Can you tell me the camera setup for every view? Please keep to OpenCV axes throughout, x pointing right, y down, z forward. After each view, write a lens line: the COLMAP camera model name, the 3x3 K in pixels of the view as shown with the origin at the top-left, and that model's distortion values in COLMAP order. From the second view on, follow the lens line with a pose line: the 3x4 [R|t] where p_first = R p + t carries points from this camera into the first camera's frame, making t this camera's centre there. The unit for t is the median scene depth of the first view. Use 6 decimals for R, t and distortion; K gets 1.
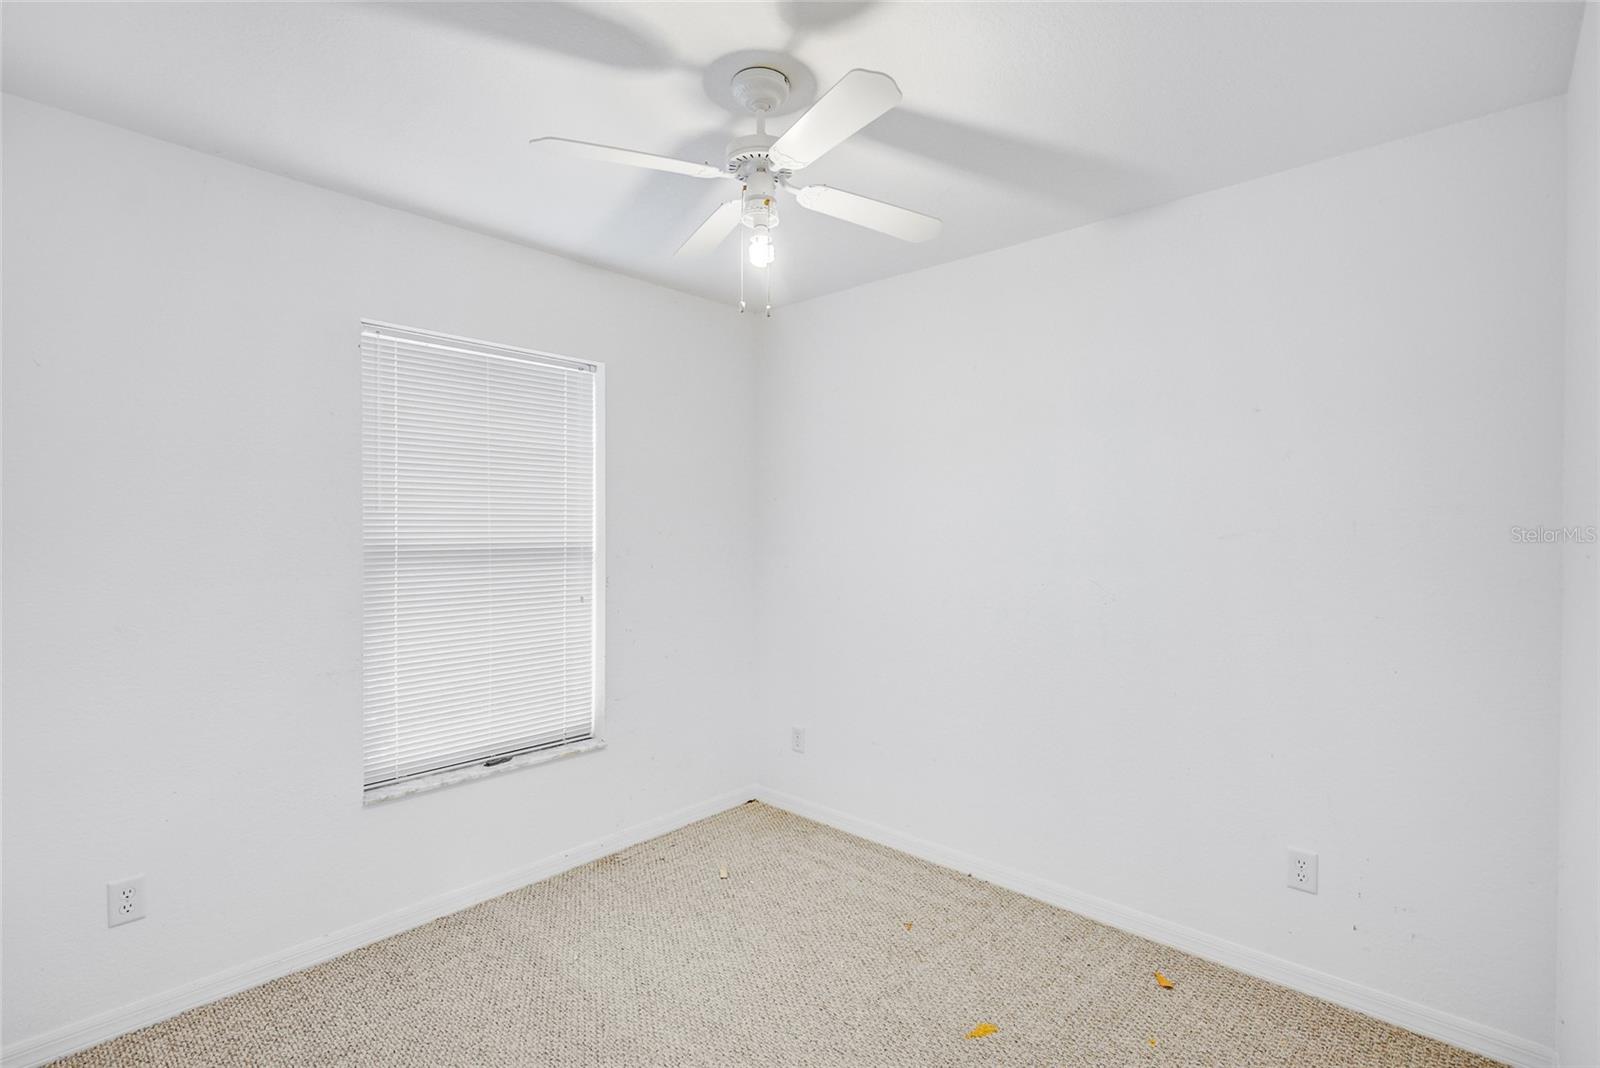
lens RADIAL K [[754.0, 0, 795.7], [0, 754.0, 522.5], [0, 0, 1]] dist [0.001436, -0.000296]
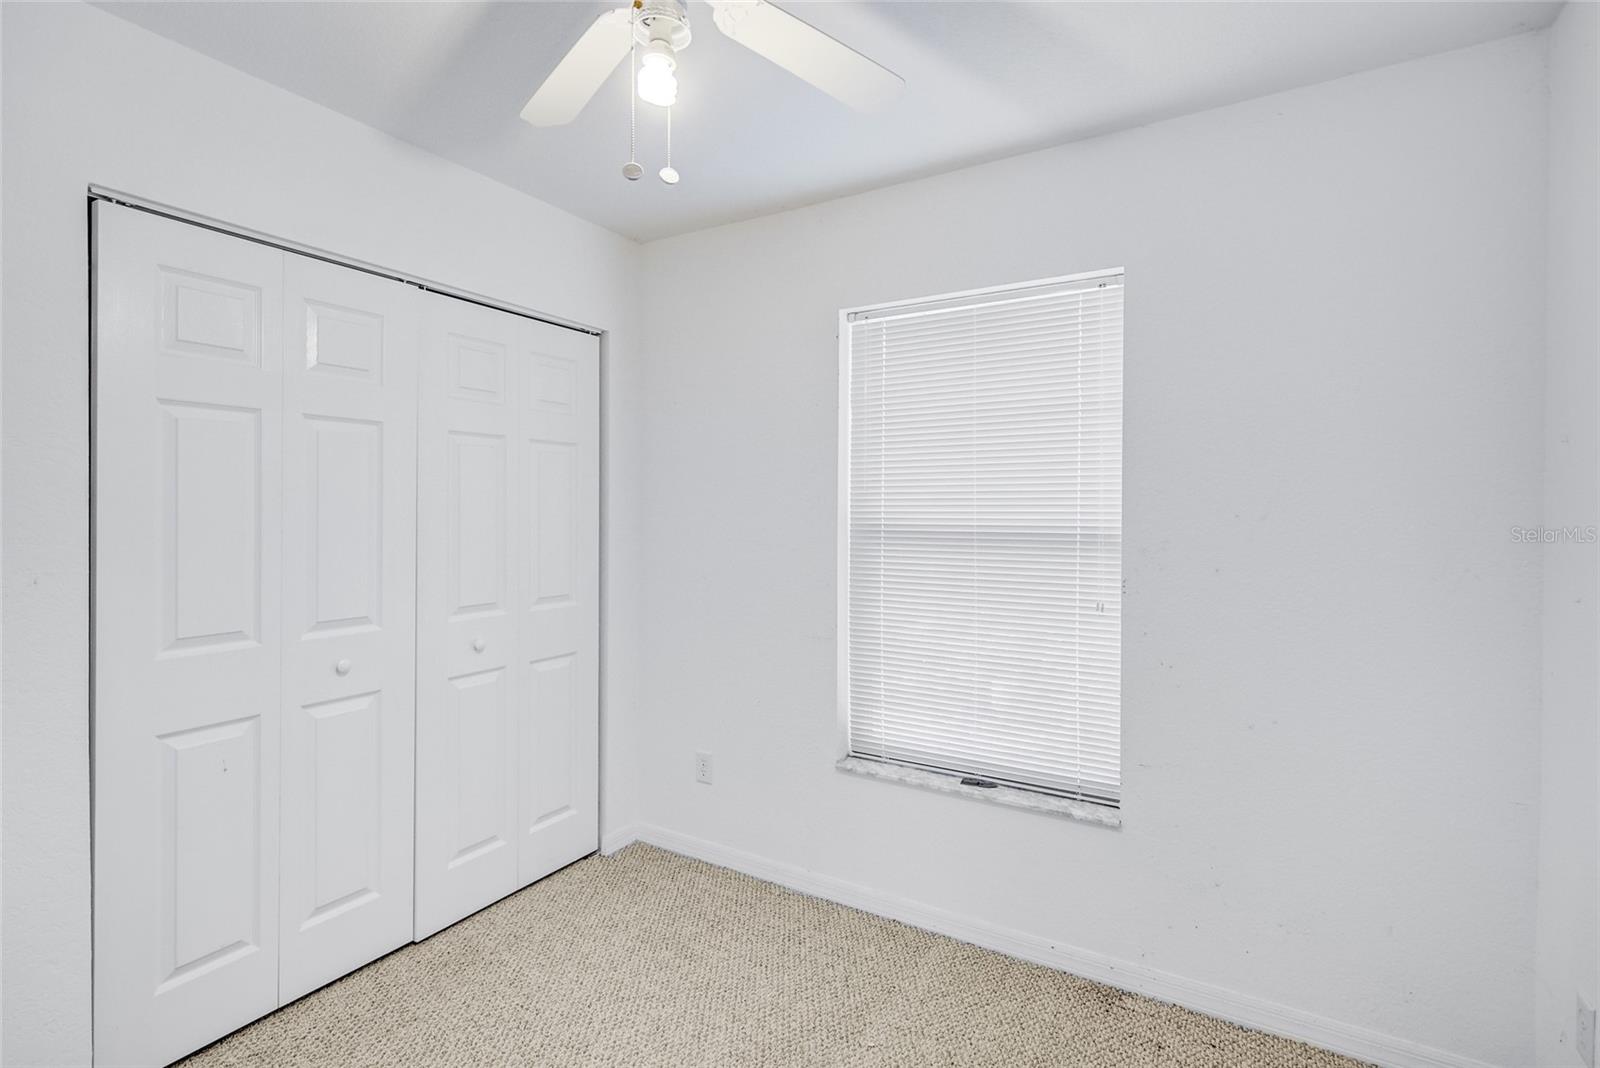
lens RADIAL K [[747.8, 0, 800.8], [0, 747.8, 512.1], [0, 0, 1]] dist [0.001531, -0.000105]
pose [[0.203162, -0.004754, -0.979134, 0.392366], [-0.001511, 0.999986, -0.005169, 0.017799], [0.979144, 0.002529, 0.203152, 0.642589]]
